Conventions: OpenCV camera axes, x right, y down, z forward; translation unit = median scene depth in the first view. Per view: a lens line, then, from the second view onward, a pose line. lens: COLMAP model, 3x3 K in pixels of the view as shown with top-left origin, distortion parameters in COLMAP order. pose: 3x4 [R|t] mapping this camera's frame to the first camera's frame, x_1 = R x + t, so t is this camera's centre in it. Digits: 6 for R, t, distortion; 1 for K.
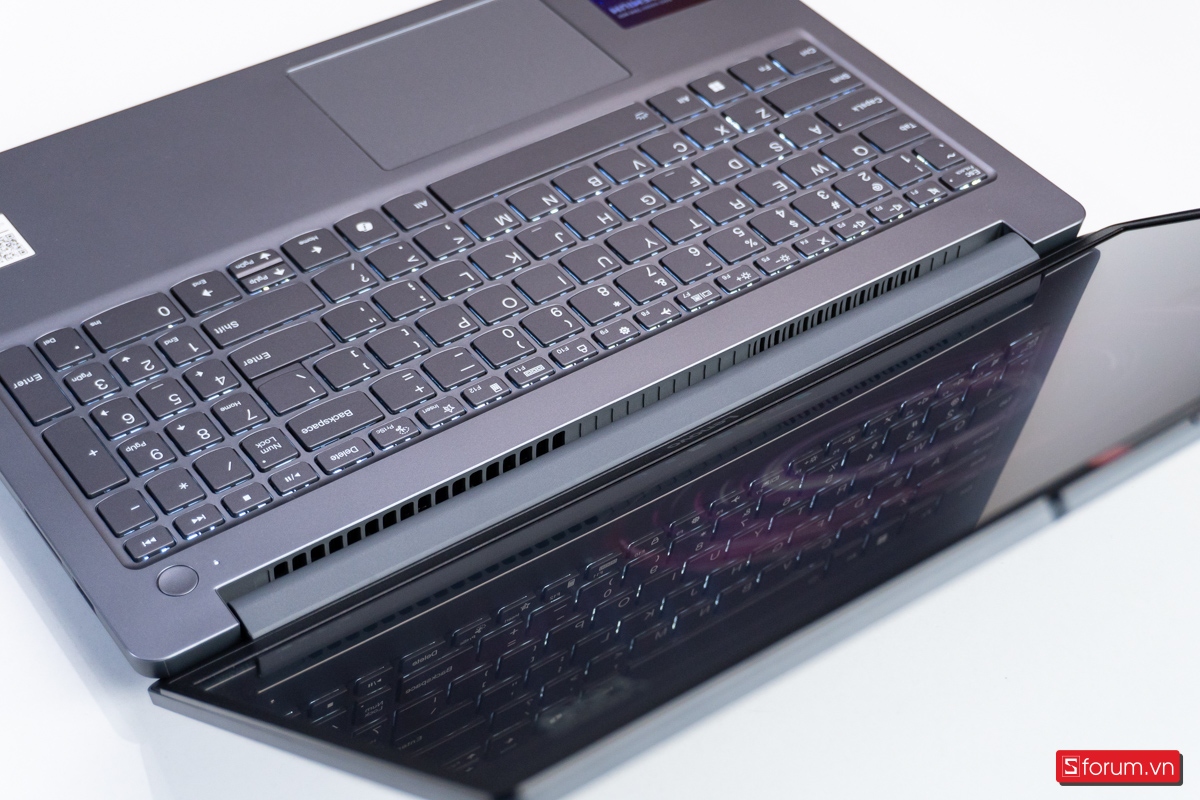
lens RADIAL K [[2135.3, 0, 595.2], [0, 2135.3, 399.3], [0, 0, 1]] dist [0.100509, 0.000000]
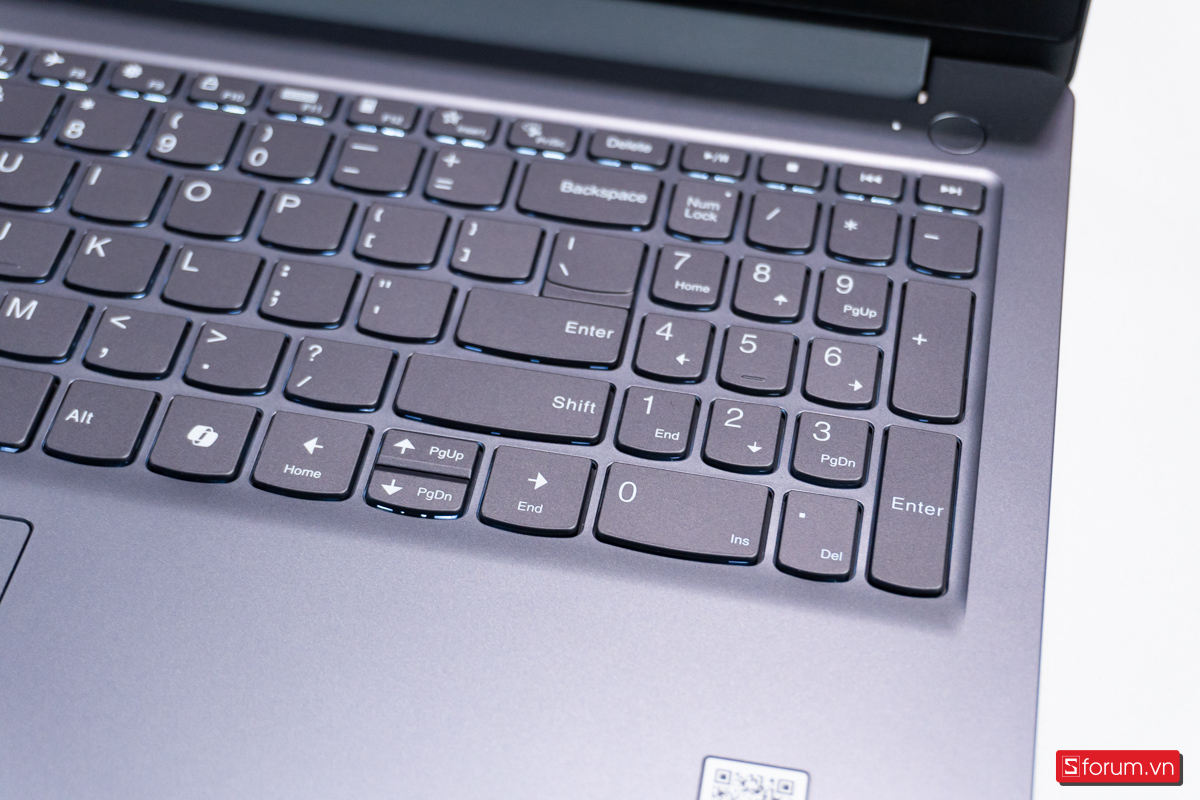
lens RADIAL K [[2135.3, 0, 596.5], [0, 2135.3, 403.1], [0, 0, 1]] dist [0.100509, 0.000000]
pose [[-0.696861, -0.570016, 0.435278, -0.411802], [0.466945, 0.100070, 0.878606, -0.513396], [-0.544378, 0.815517, 0.196431, 0.869023]]
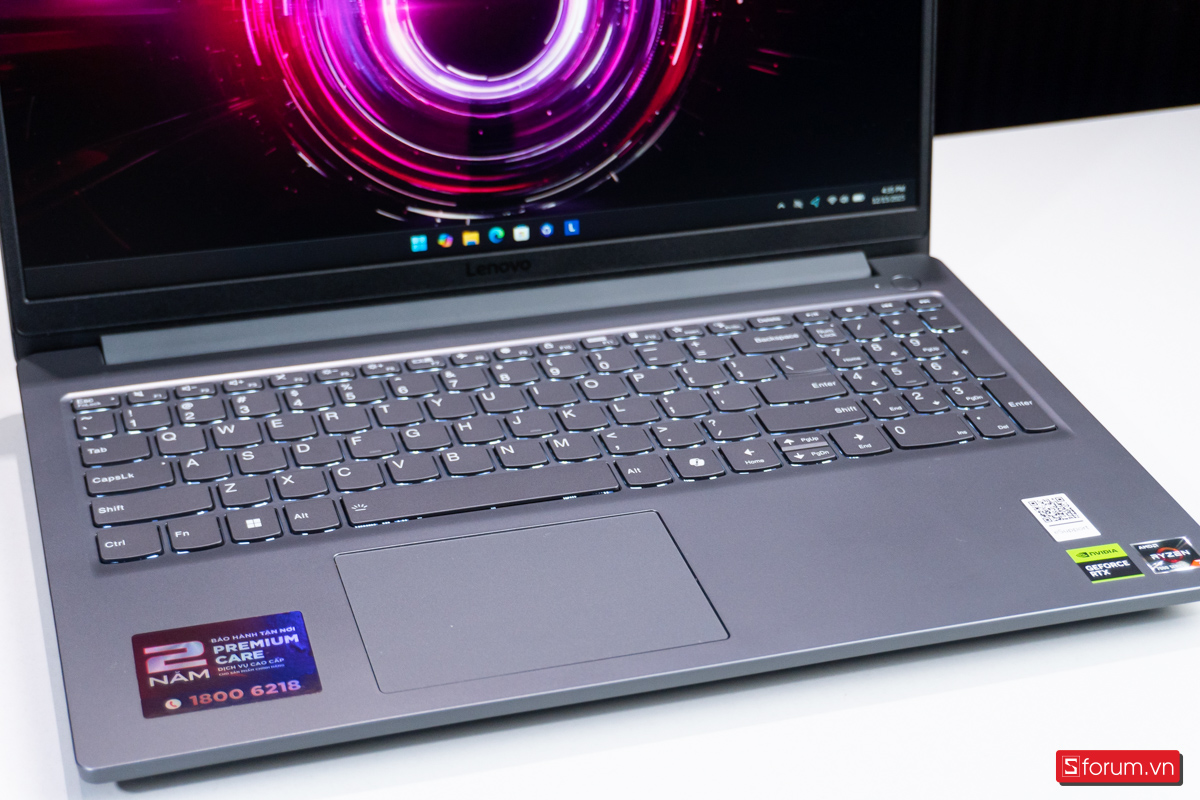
lens RADIAL K [[2135.3, 0, 591.1], [0, 2135.3, 400.7], [0, 0, 1]] dist [0.100509, 0.000000]
pose [[-0.947429, -0.209978, 0.241428, -0.307313], [0.175192, 0.290959, 0.940559, -1.077646], [-0.267743, 0.933409, -0.238876, 1.270096]]
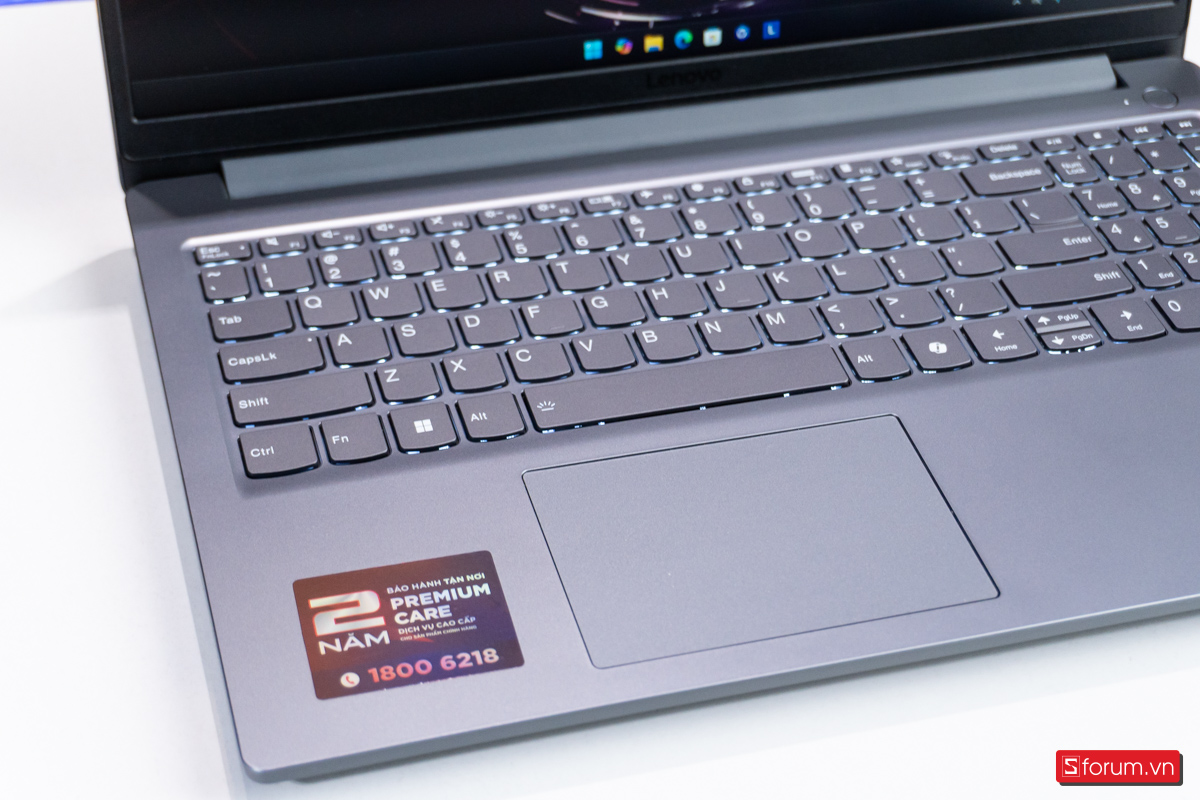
lens RADIAL K [[2135.3, 0, 606.3], [0, 2135.3, 399.0], [0, 0, 1]] dist [0.100509, 0.000000]
pose [[-0.942053, -0.270455, 0.198471, -0.163499], [0.170863, 0.122306, 0.977674, -0.962377], [-0.288691, 0.954932, -0.069008, 1.156131]]
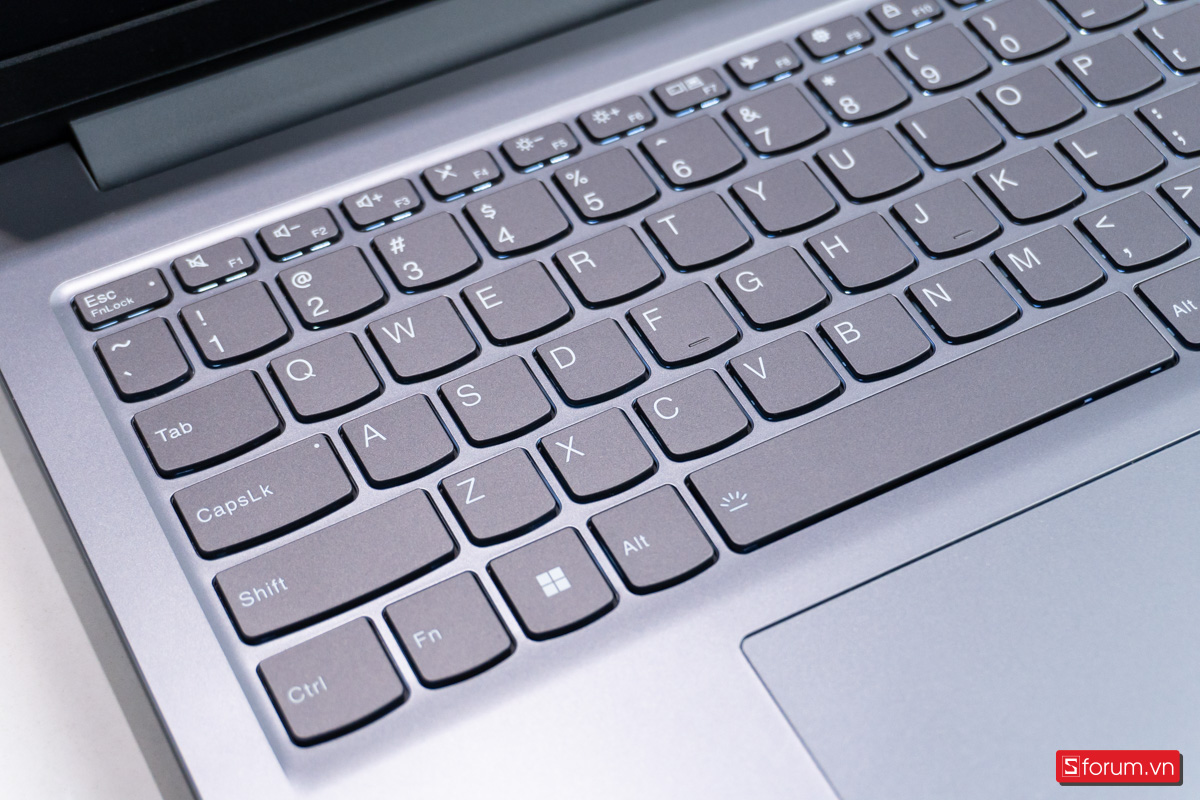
lens RADIAL K [[2135.3, 0, 595.9], [0, 2135.3, 409.3], [0, 0, 1]] dist [0.100509, 0.000000]
pose [[-0.990988, -0.129518, 0.034162, 0.042542], [0.048325, -0.107838, 0.992993, -0.656289], [-0.124927, 0.985696, 0.113125, 1.032044]]
